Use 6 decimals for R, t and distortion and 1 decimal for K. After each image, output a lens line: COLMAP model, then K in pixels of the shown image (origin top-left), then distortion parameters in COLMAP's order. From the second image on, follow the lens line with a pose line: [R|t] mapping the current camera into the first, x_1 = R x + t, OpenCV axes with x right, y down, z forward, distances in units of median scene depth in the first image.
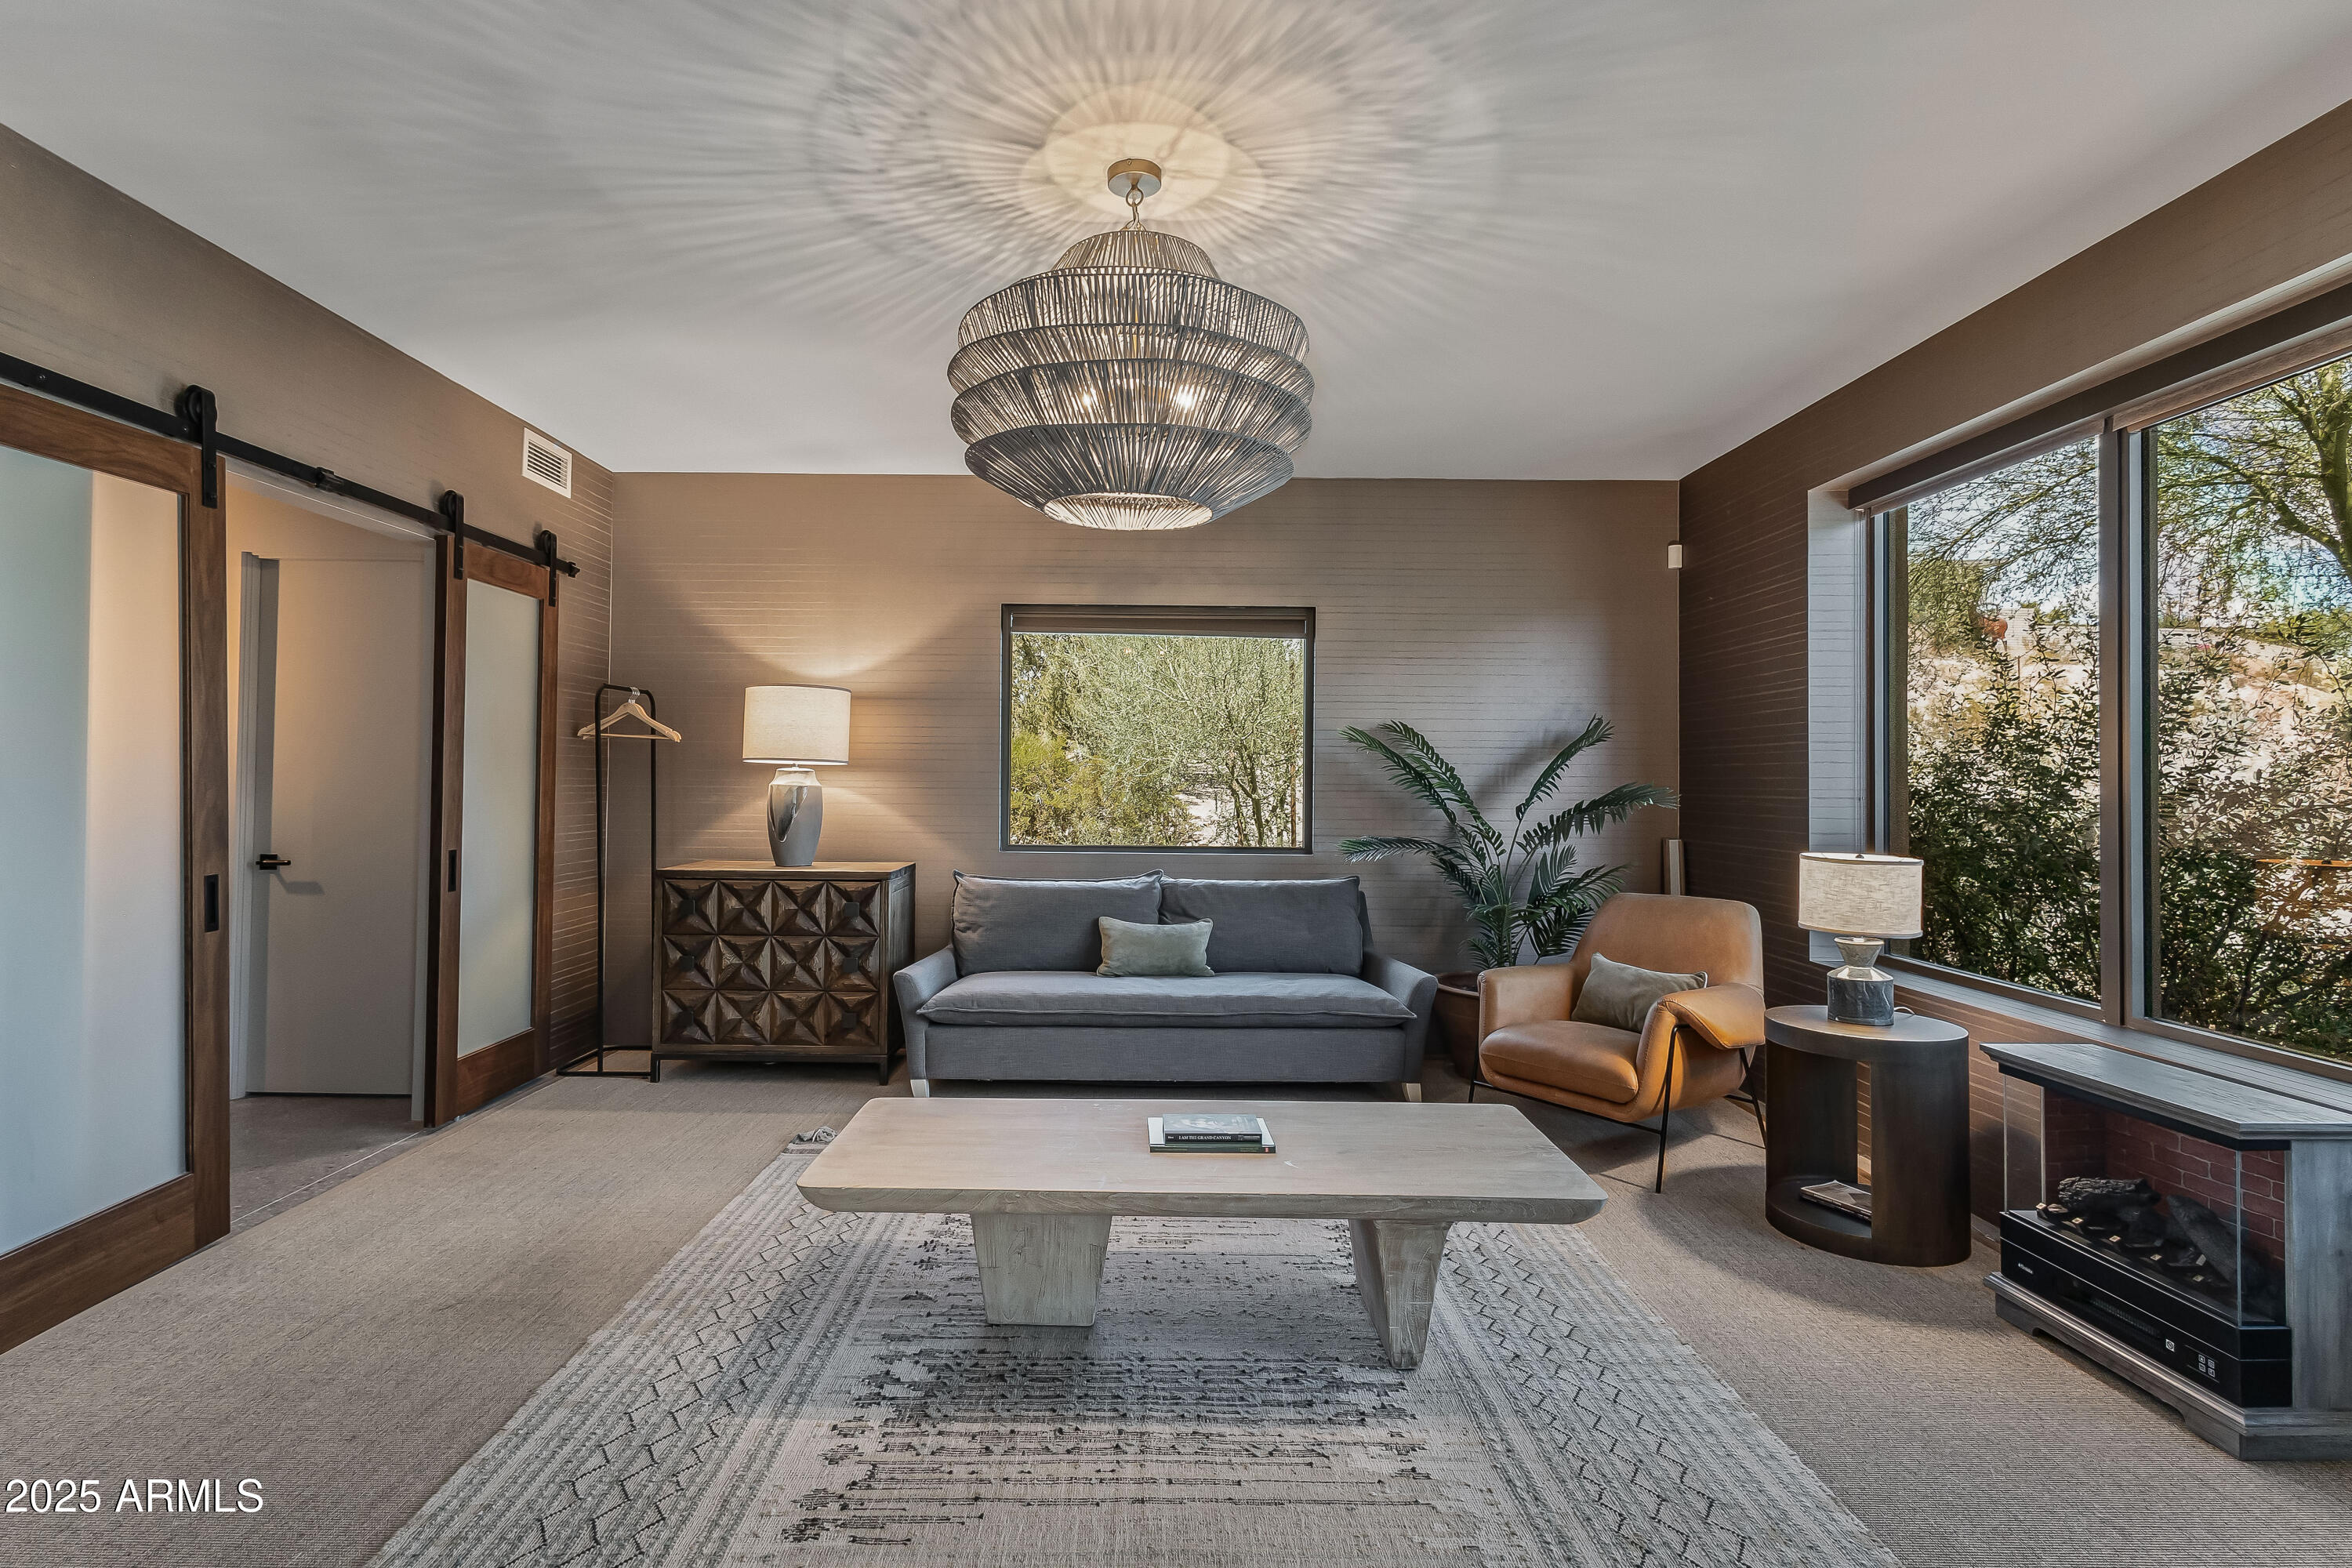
lens RADIAL K [[1122.9, 0, 1110.1], [0, 1122.9, 759.4], [0, 0, 1]] dist [0.003383, 0.001181]
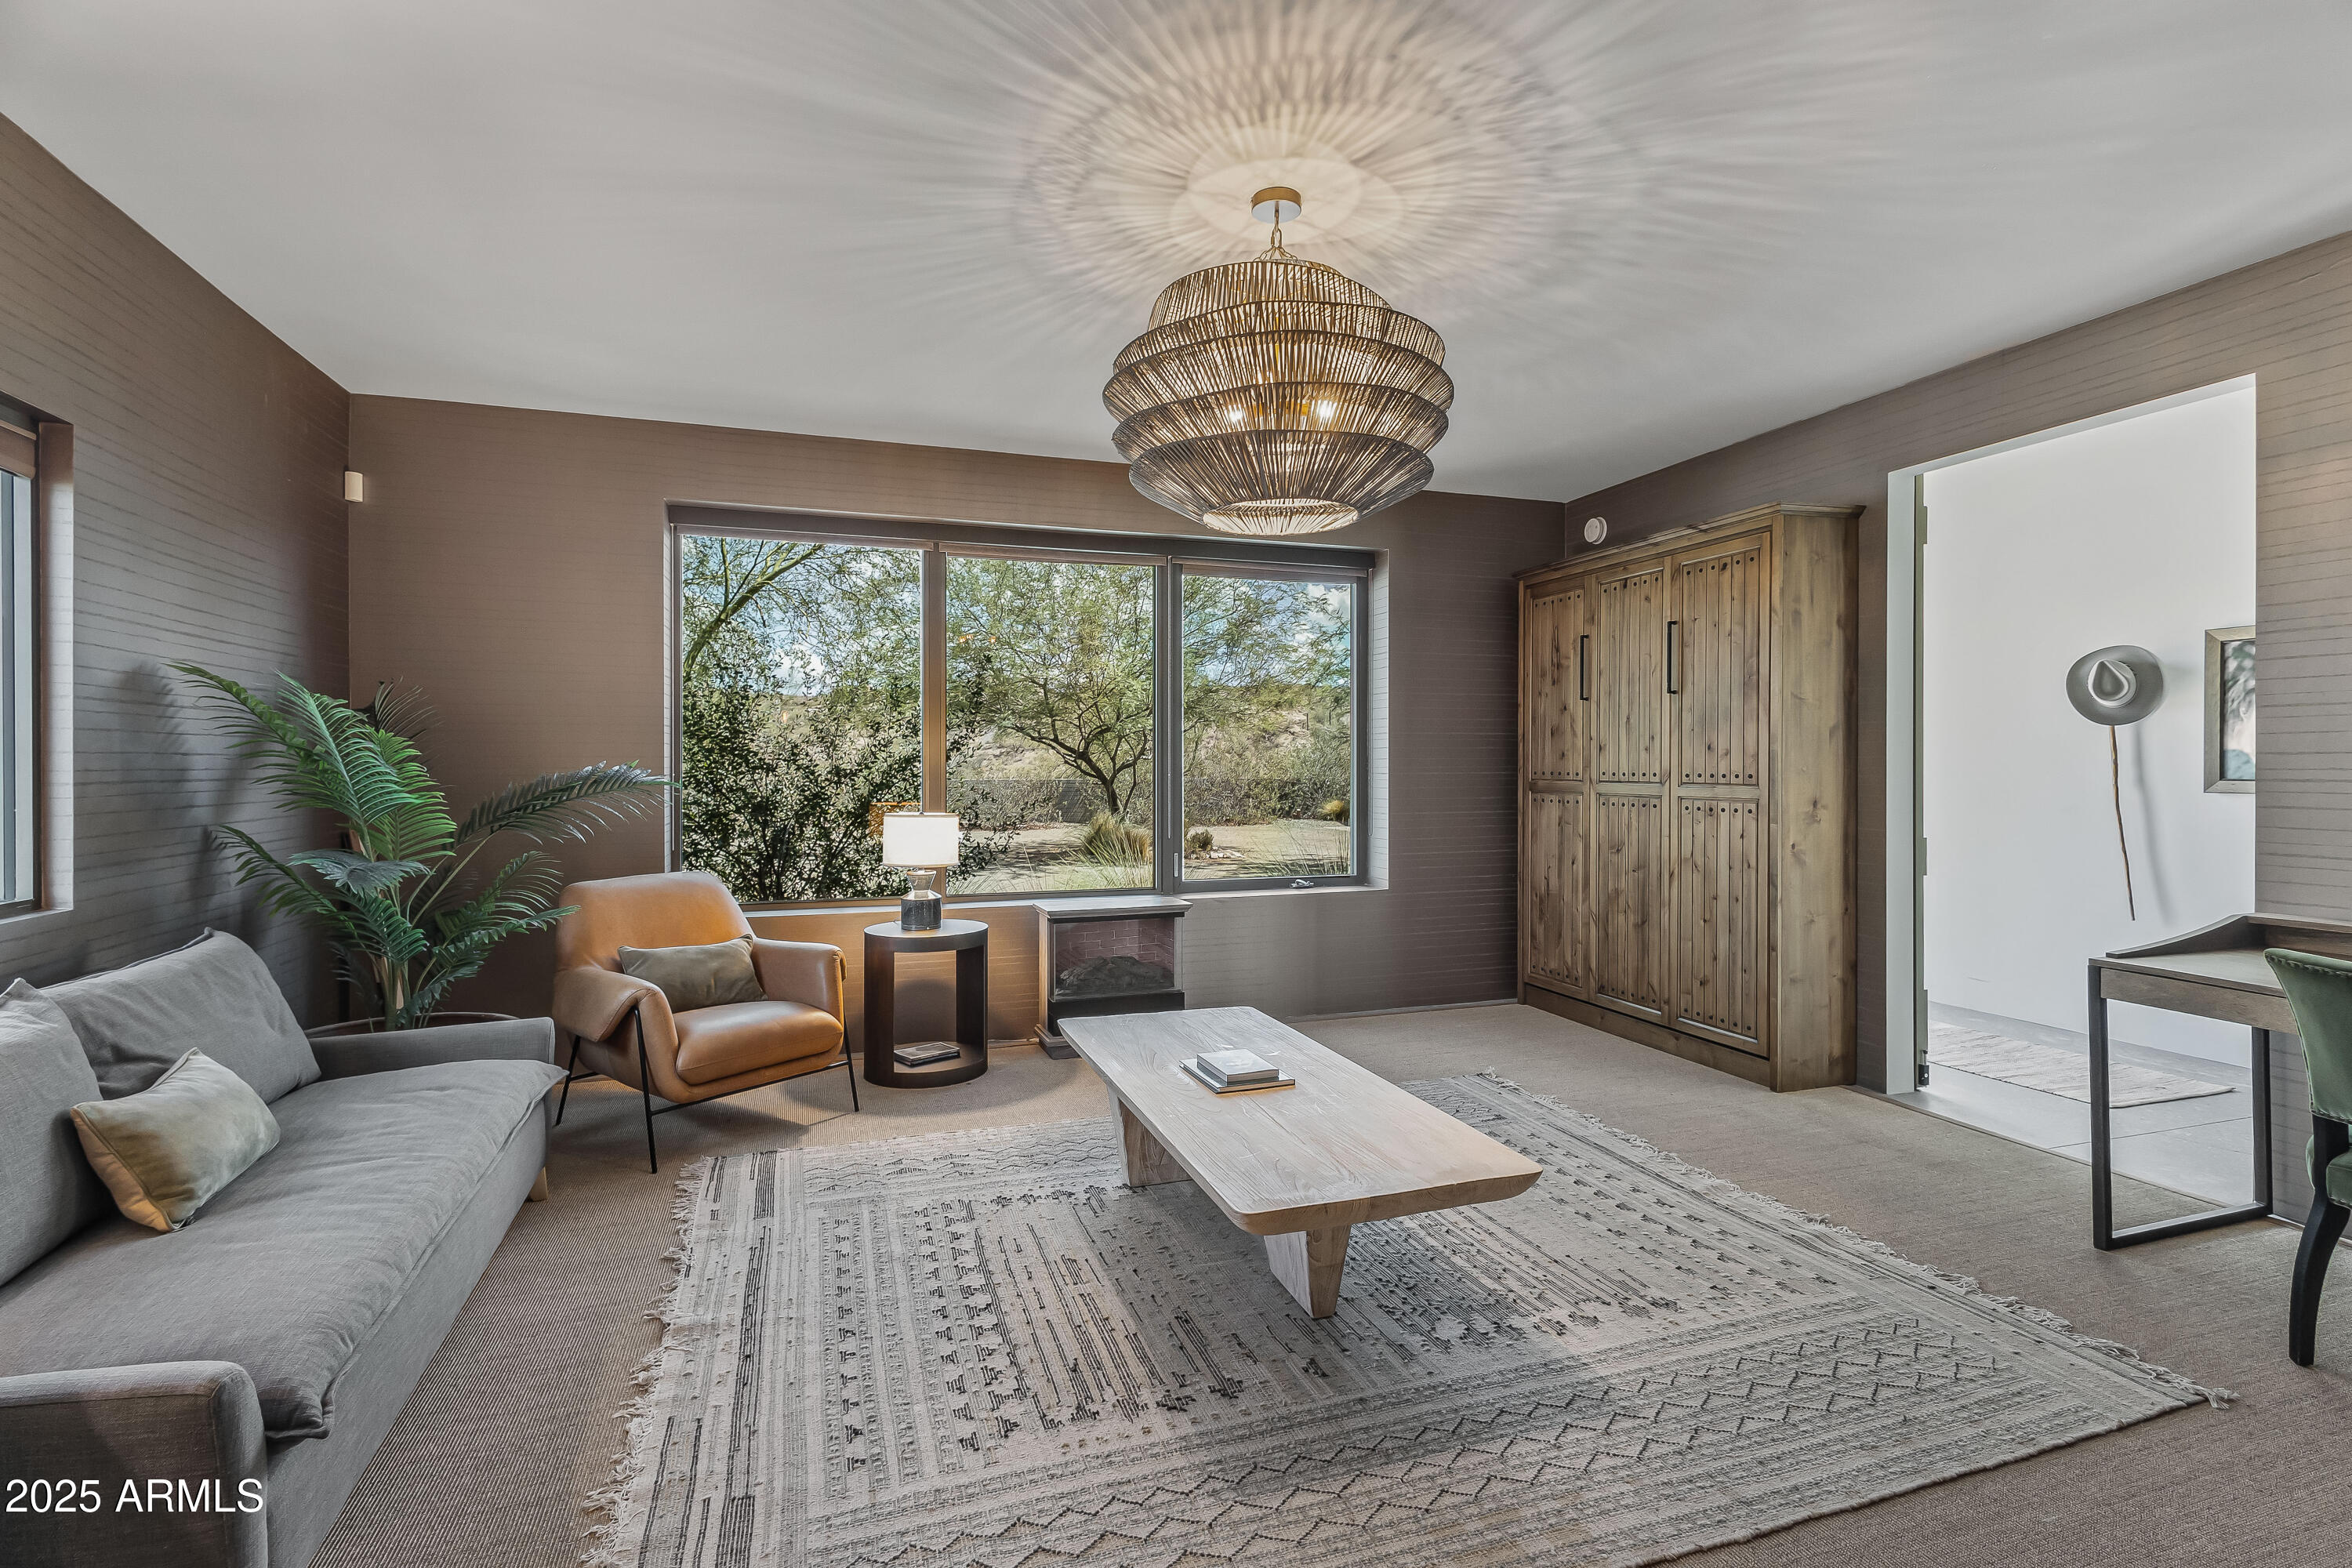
lens RADIAL K [[1122.9, 0, 1173.1], [0, 1122.9, 778.4], [0, 0, 1]] dist [0.003383, 0.001181]
pose [[-0.319894, -0.019875, 0.947245, -1.137625], [-0.016523, 0.999745, 0.015396, 0.018754], [-0.947309, -0.010726, -0.320141, 1.669347]]
